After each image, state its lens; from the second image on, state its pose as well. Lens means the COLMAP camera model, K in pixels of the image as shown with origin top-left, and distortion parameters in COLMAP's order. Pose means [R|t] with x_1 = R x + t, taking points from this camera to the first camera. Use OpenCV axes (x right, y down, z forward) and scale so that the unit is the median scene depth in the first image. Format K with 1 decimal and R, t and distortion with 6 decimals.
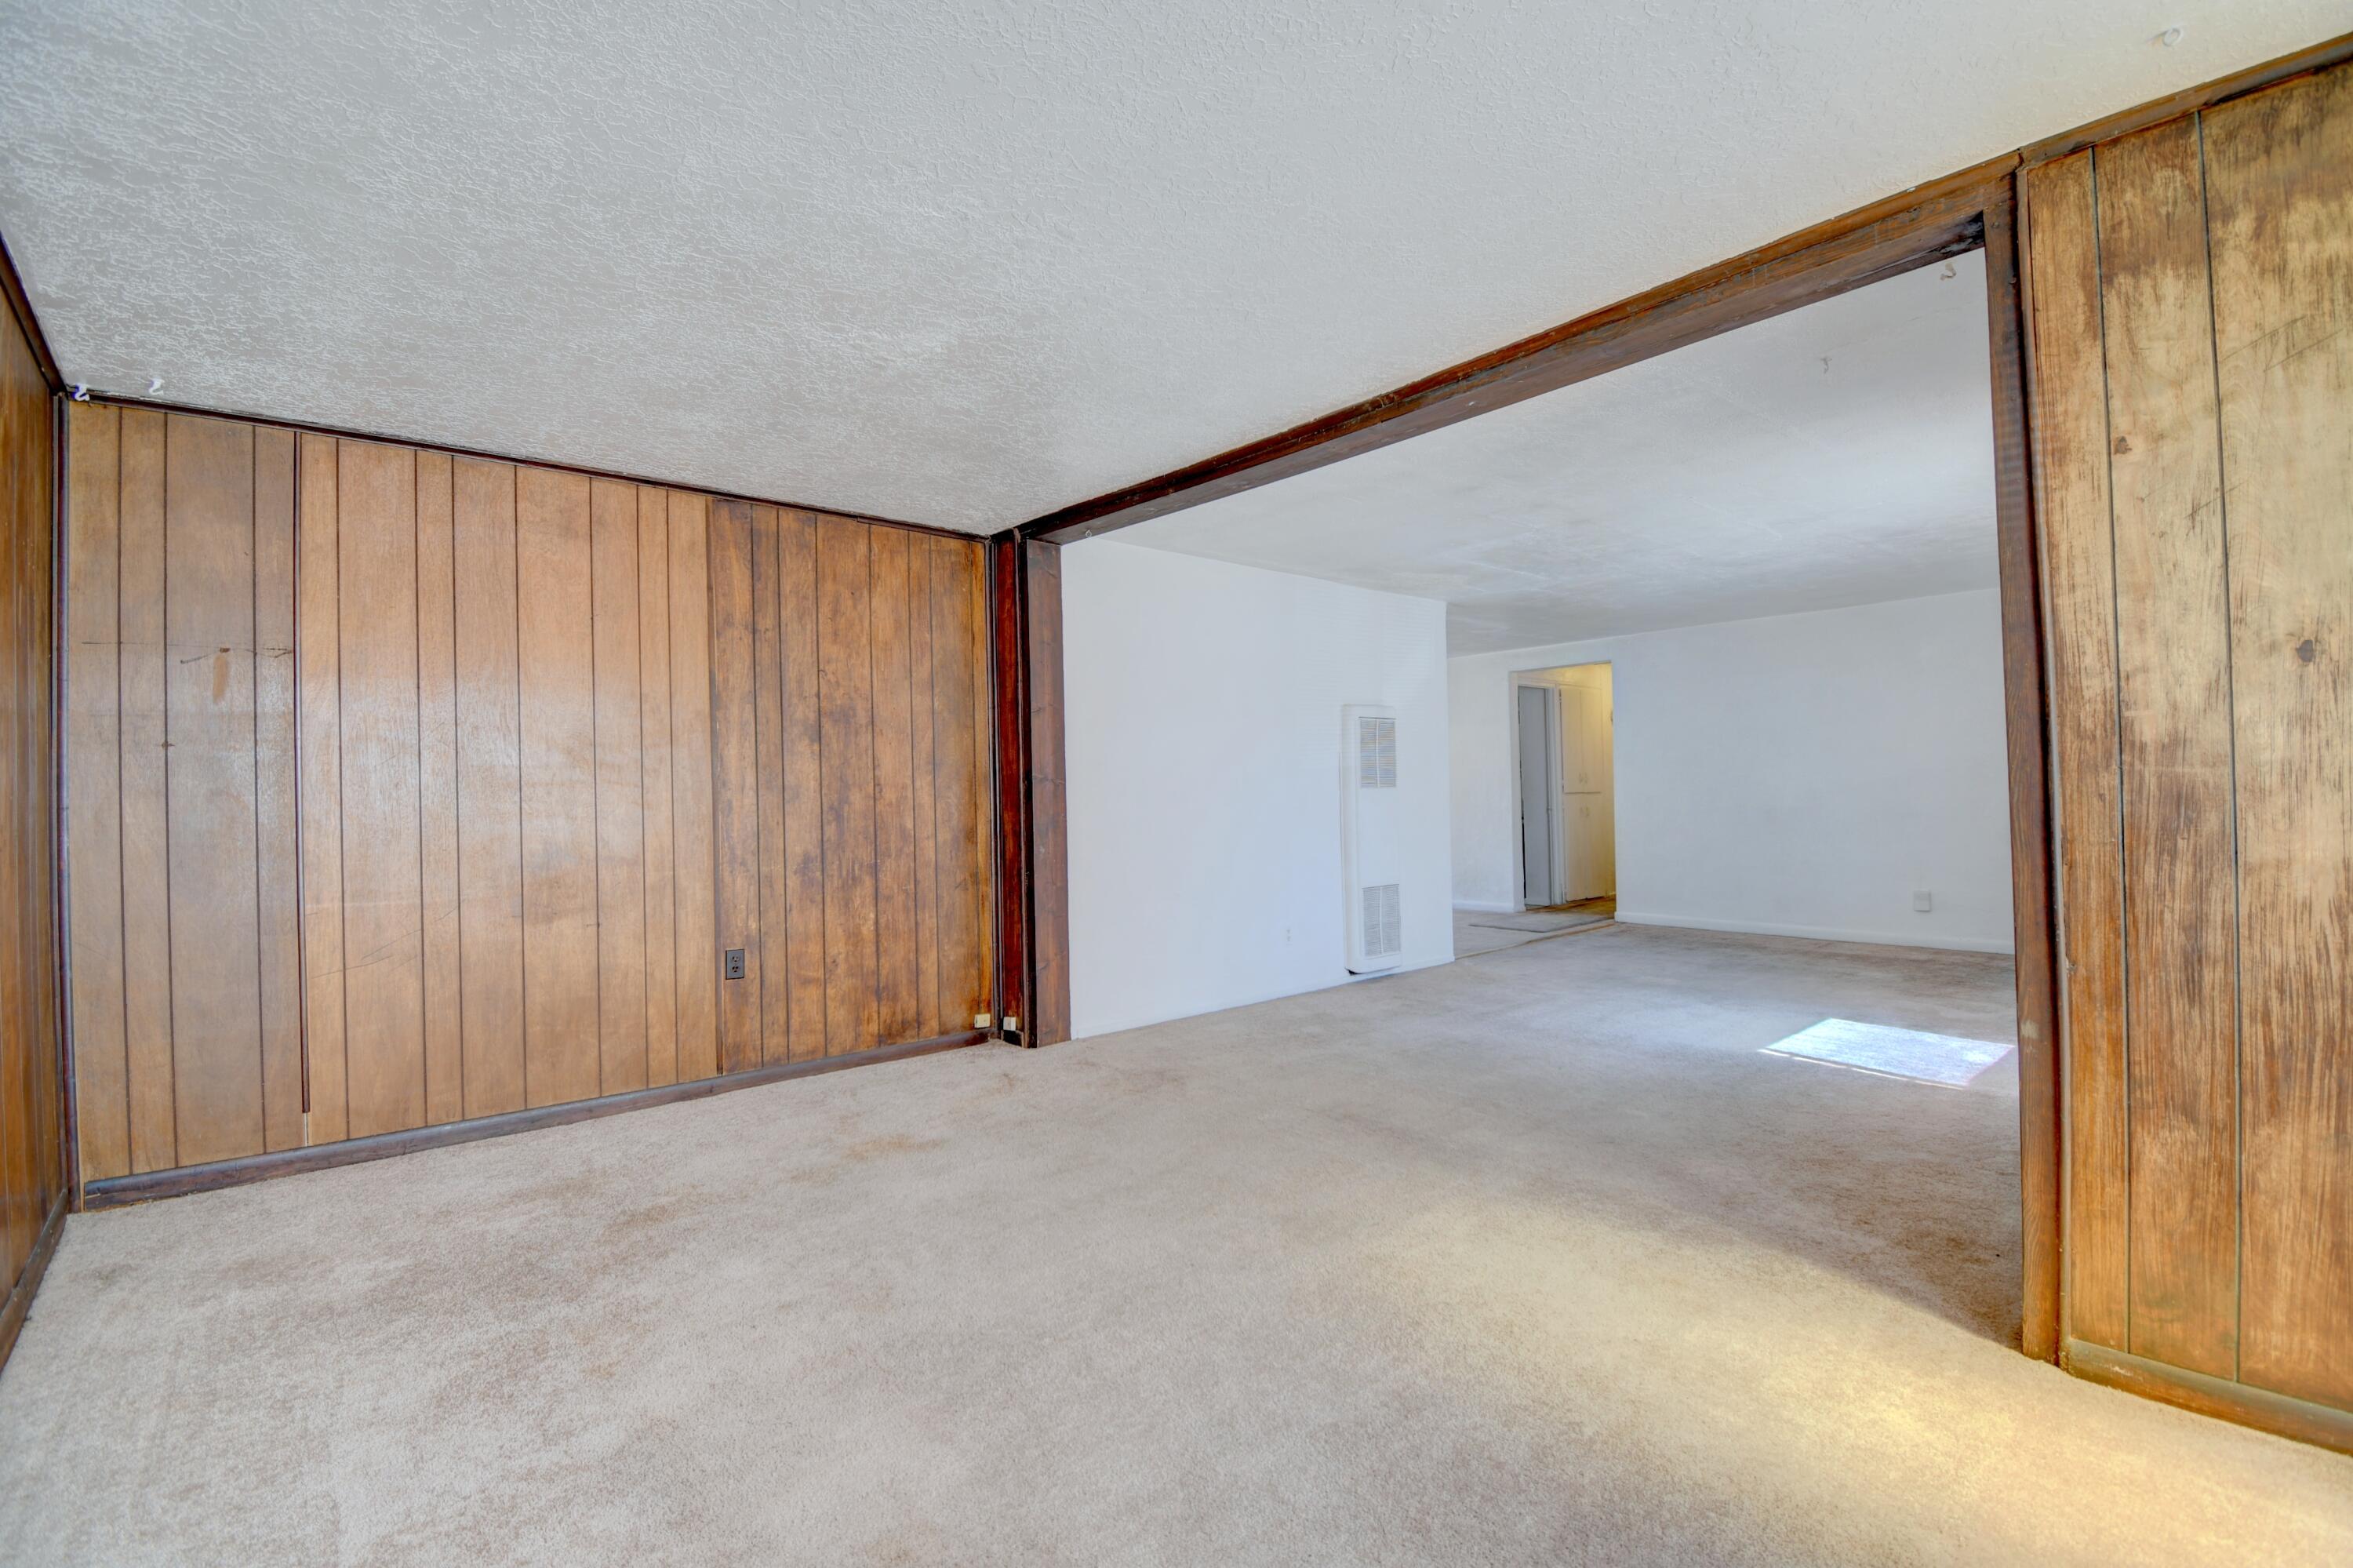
lens RADIAL K [[1051.5, 0, 1175.5], [0, 1051.5, 782.9], [0, 0, 1]] dist [0.007449, -0.014971]
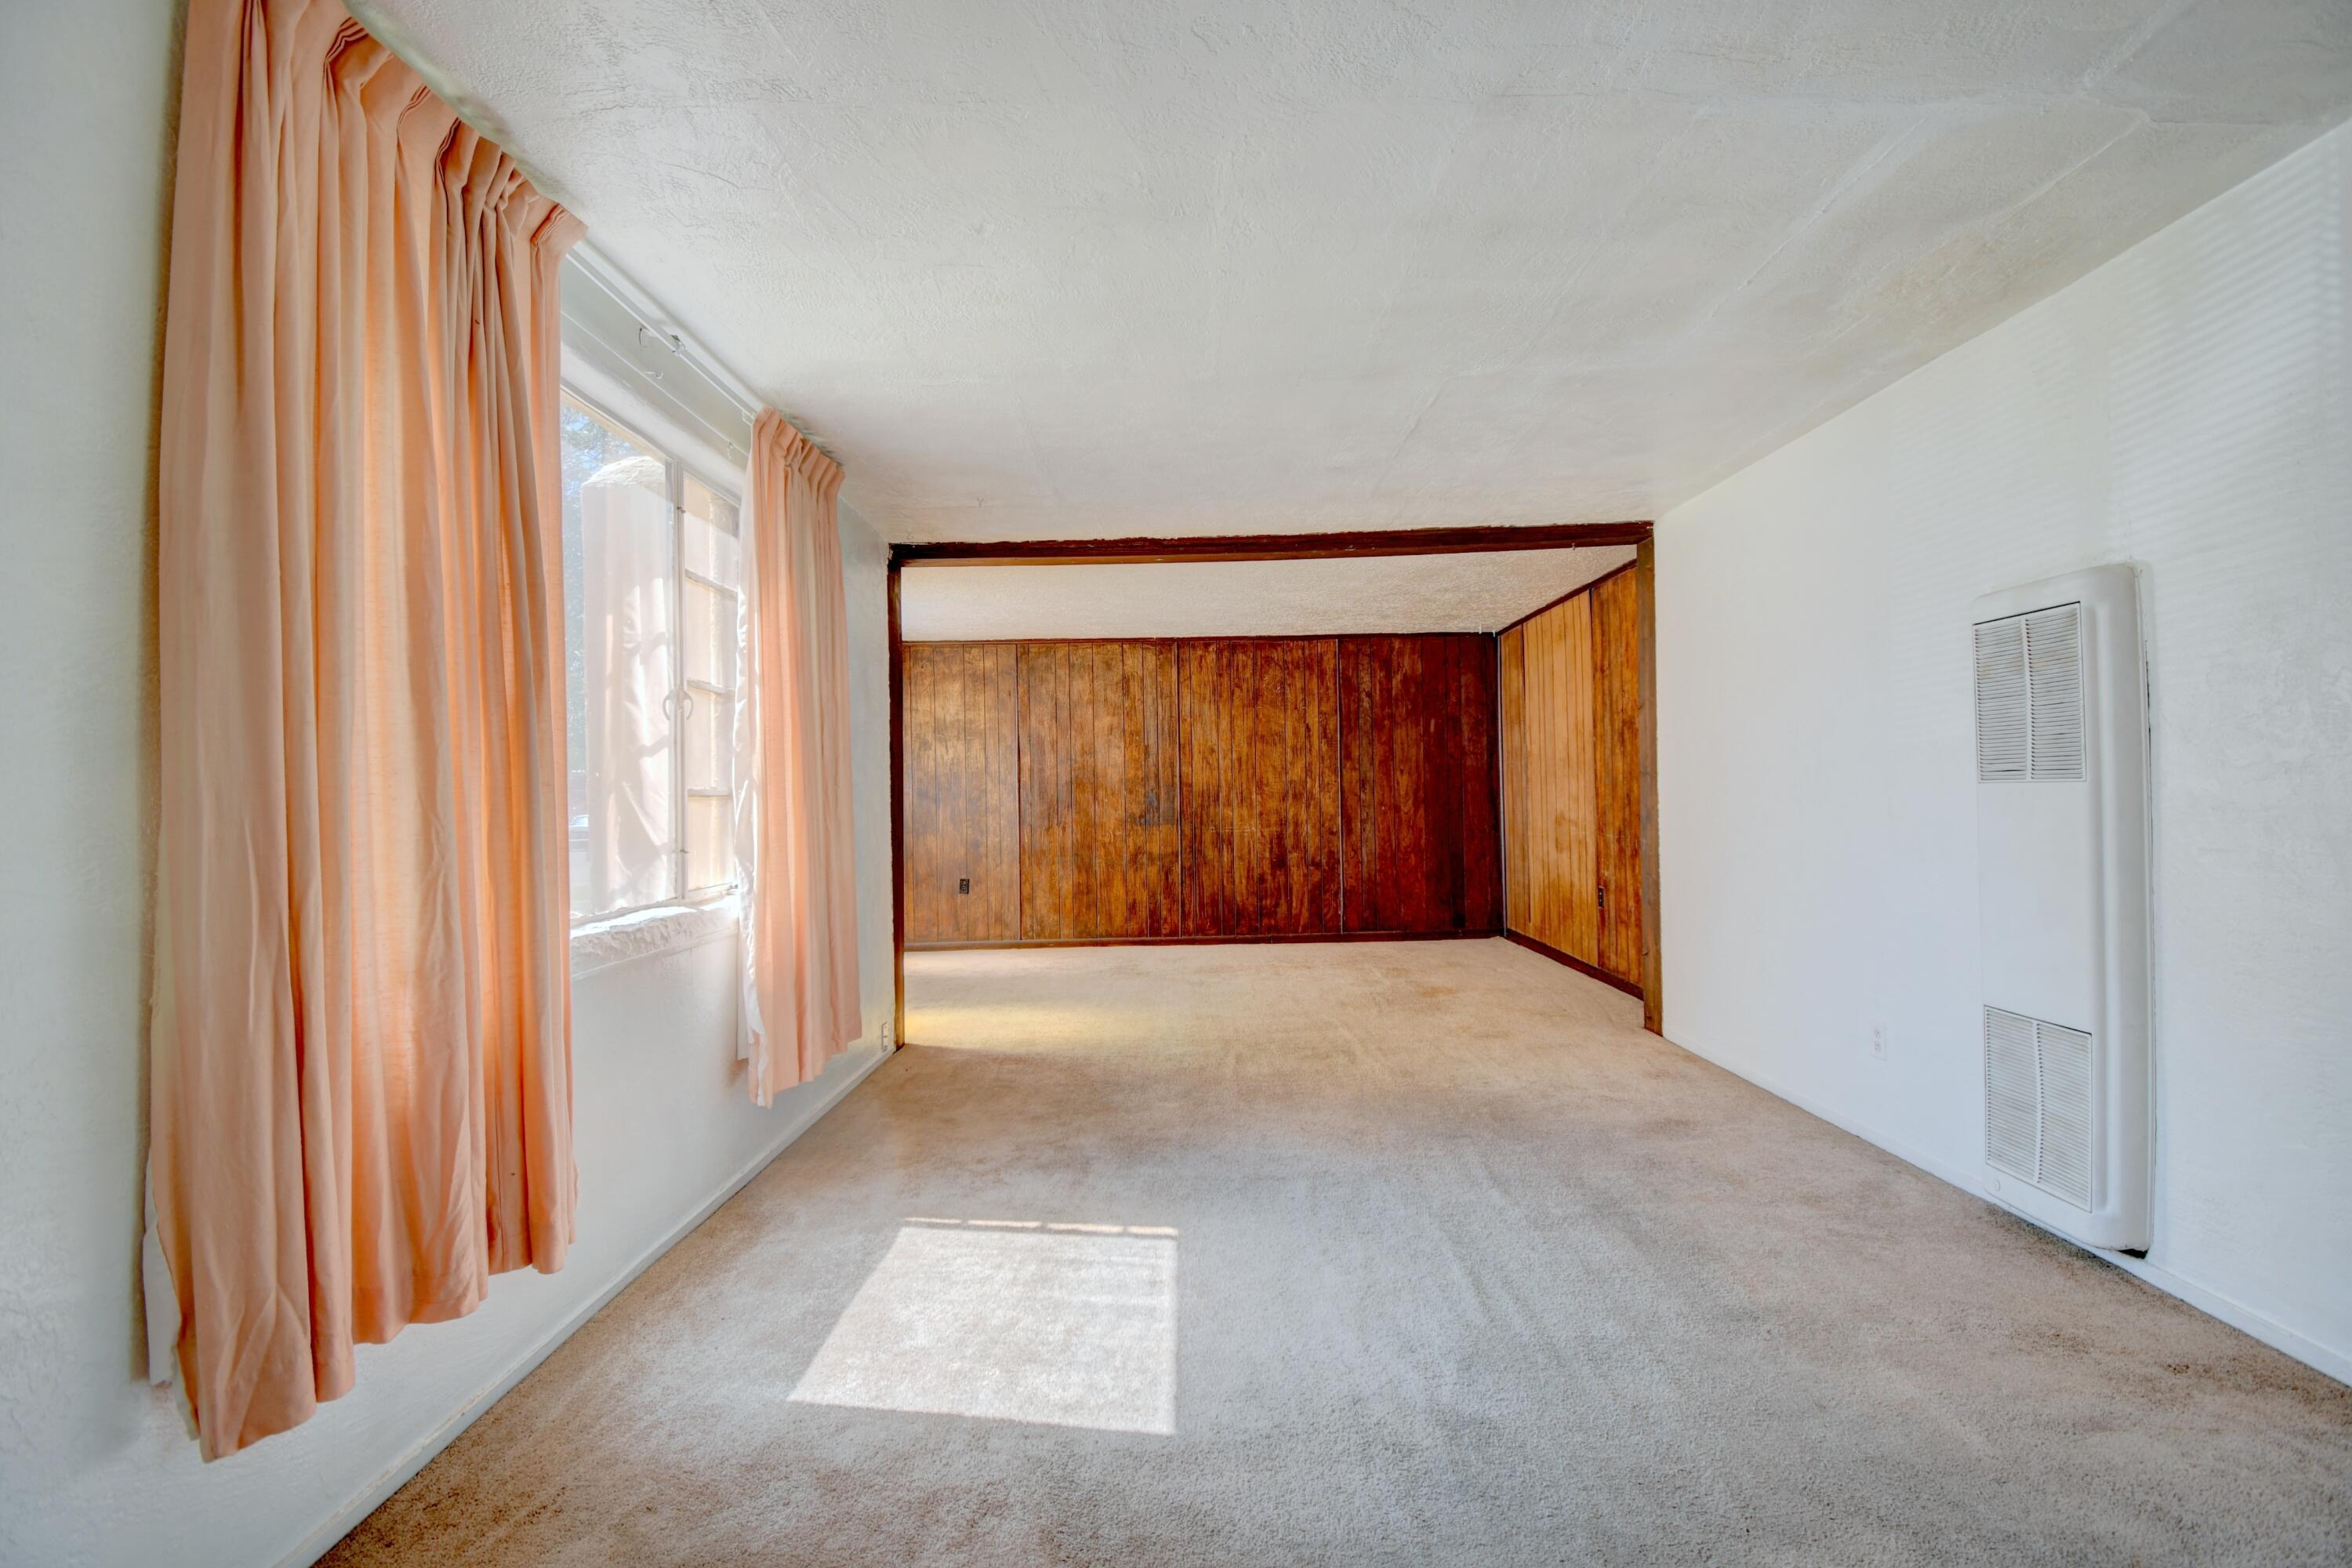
lens RADIAL K [[1051.1, 0, 1162.8], [0, 1051.1, 788.5], [0, 0, 1]] dist [0.007449, -0.014971]
pose [[-0.668587, 0.027218, -0.743136, 1.045920], [0.038142, 0.999270, 0.002284, -0.009182], [0.742655, -0.026818, -0.669137, 1.459184]]
